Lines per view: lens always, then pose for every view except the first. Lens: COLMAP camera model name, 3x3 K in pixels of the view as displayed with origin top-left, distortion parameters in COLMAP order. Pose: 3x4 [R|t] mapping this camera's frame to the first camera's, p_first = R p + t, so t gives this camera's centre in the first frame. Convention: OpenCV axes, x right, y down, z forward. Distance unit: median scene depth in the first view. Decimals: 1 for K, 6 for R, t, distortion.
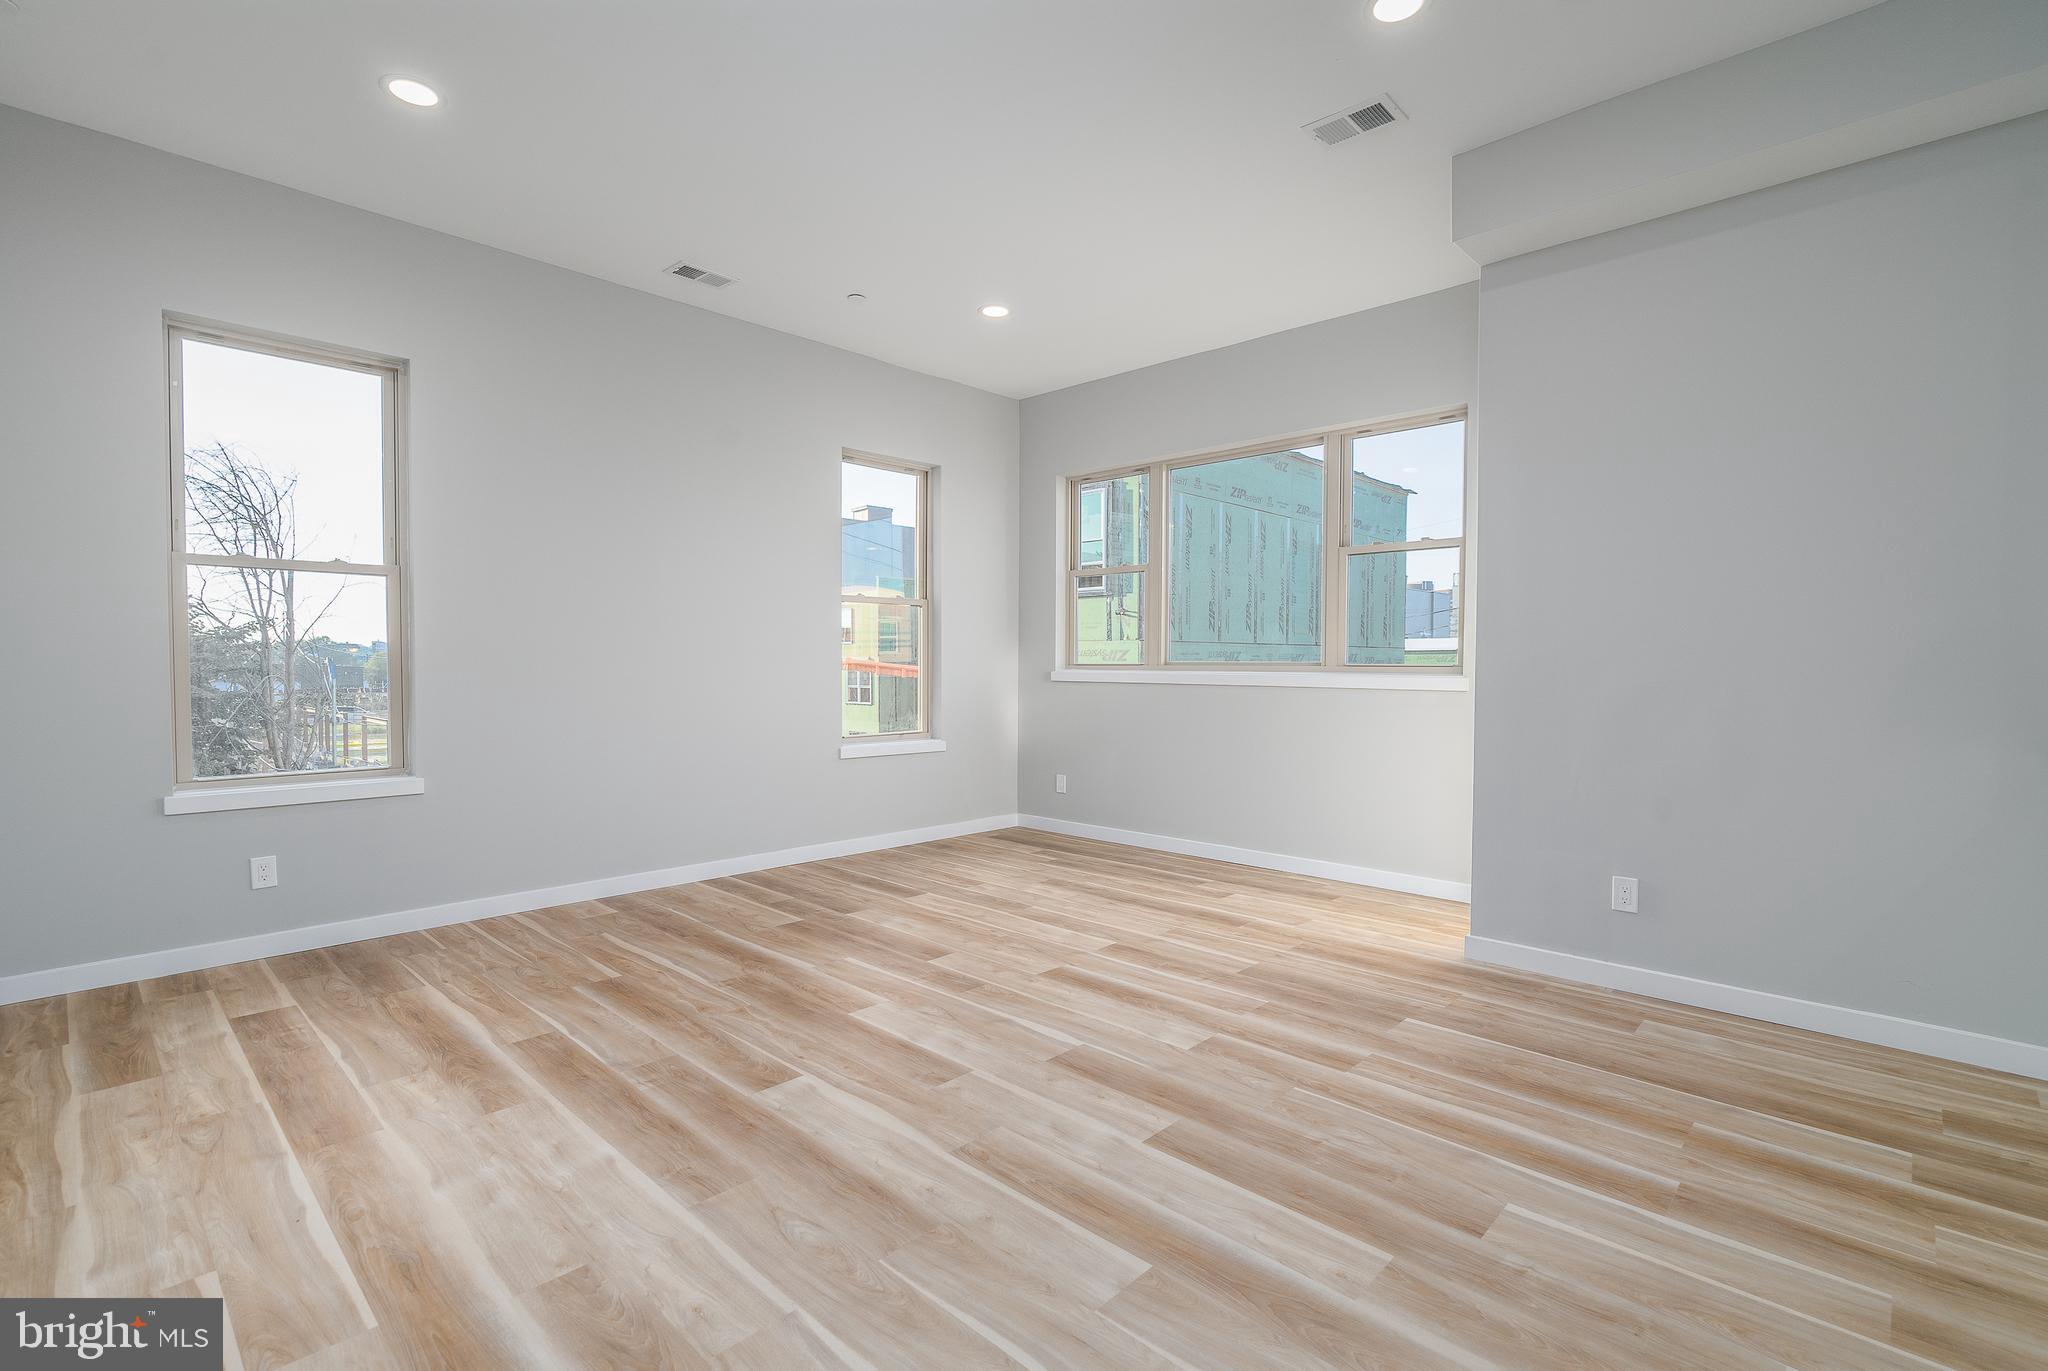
lens RADIAL K [[962.5, 0, 1018.8], [0, 962.5, 682.5], [0, 0, 1]] dist [-0.001934, 0.000305]
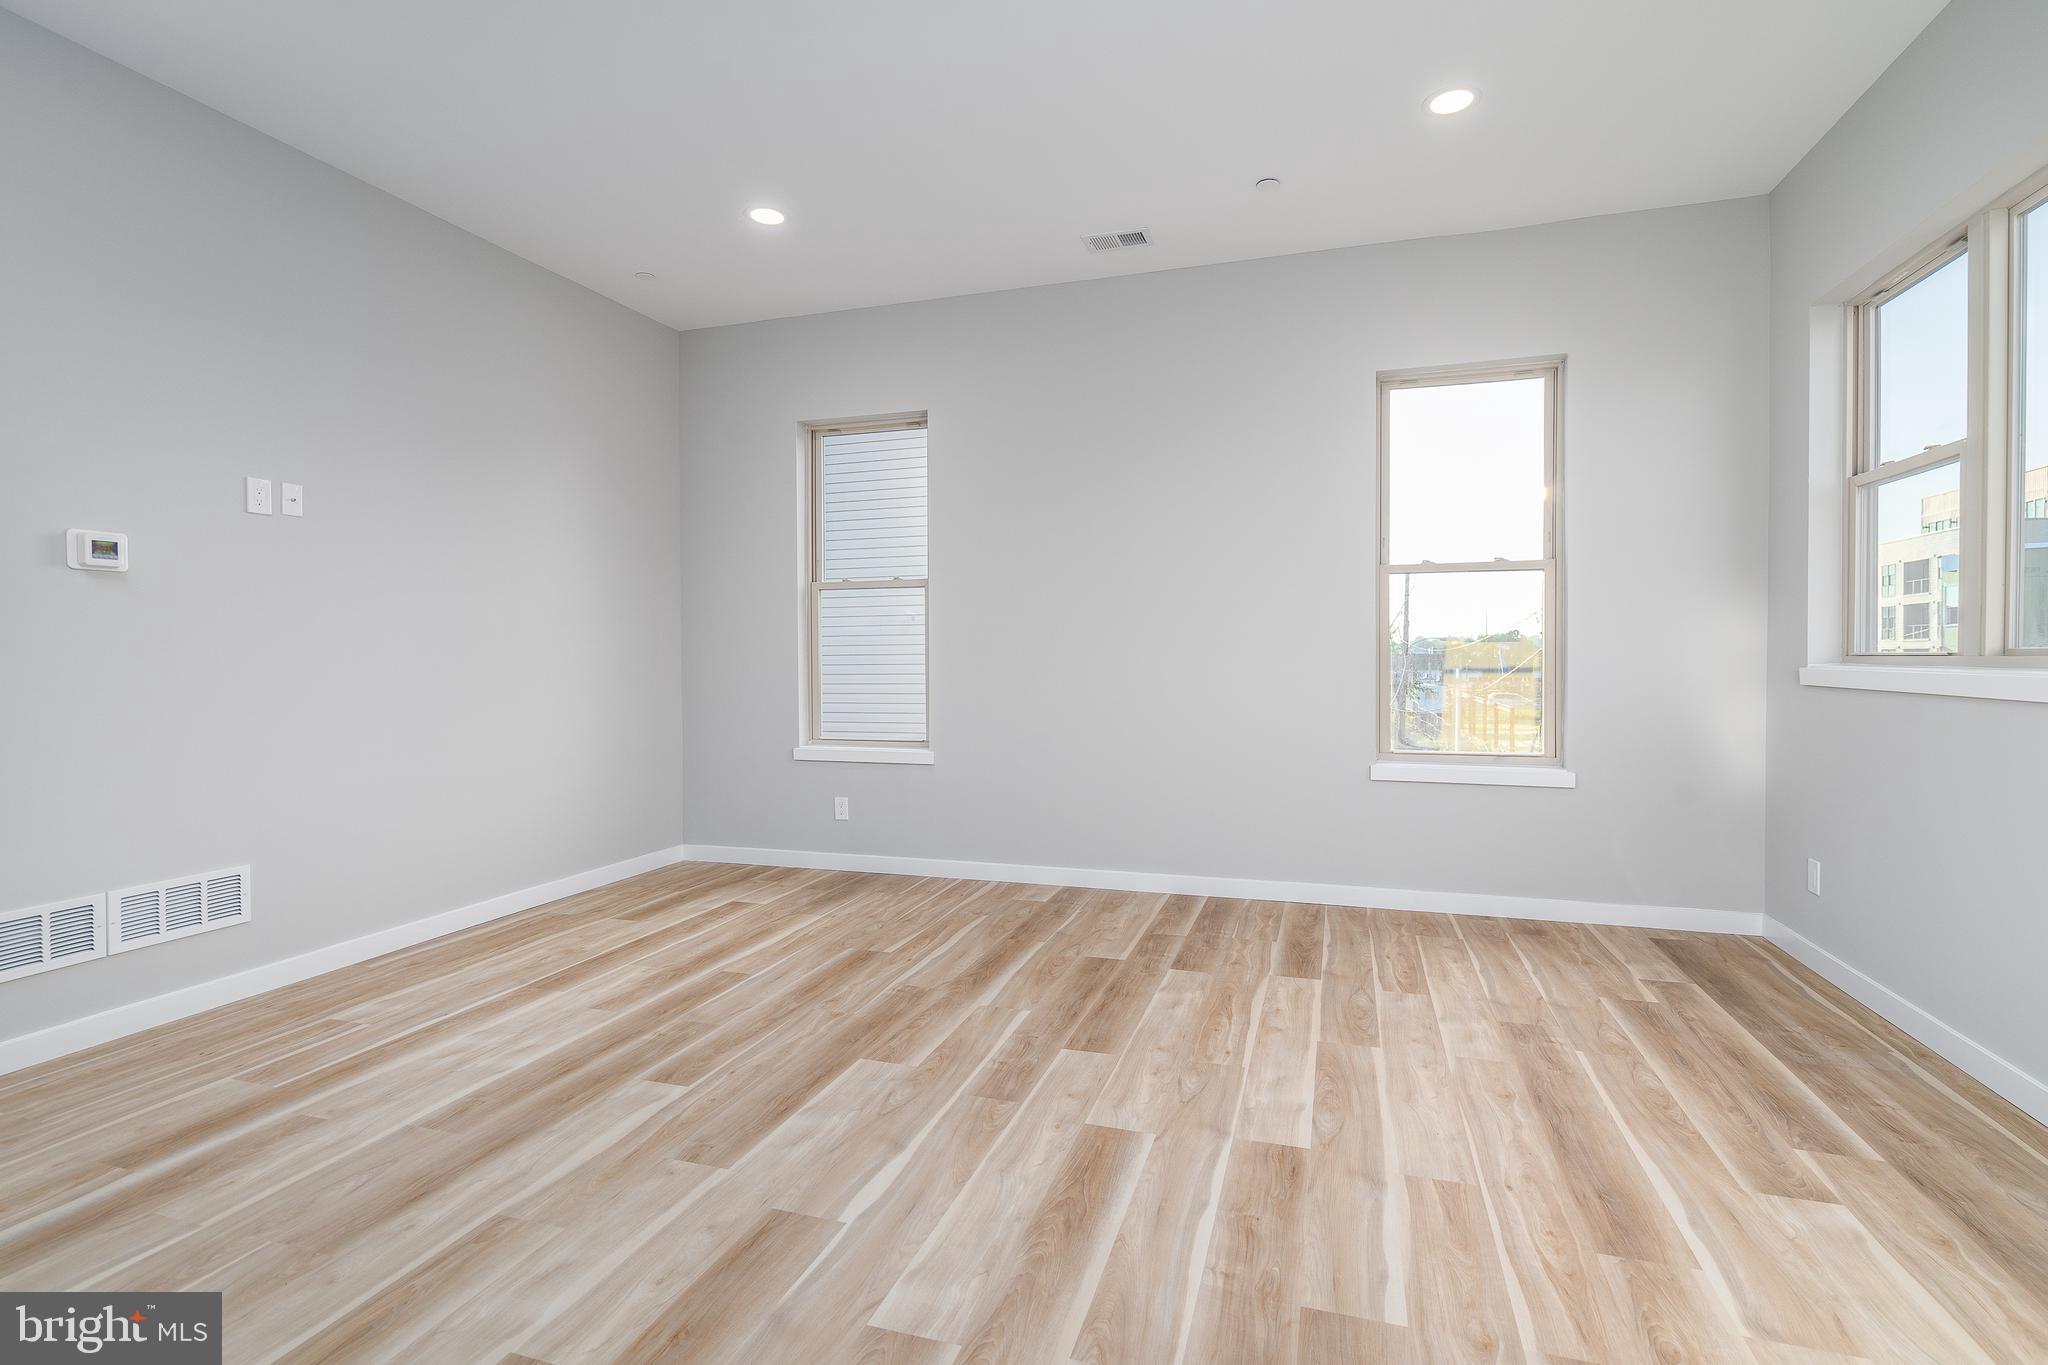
lens RADIAL K [[962.5, 0, 1018.8], [0, 962.5, 679.5], [0, 0, 1]] dist [-0.001934, 0.000305]
pose [[0.434998, 0.018830, -0.900234, 0.576237], [-0.013561, 0.999805, 0.014360, -0.007494], [0.900329, 0.005961, 0.435169, 0.665579]]
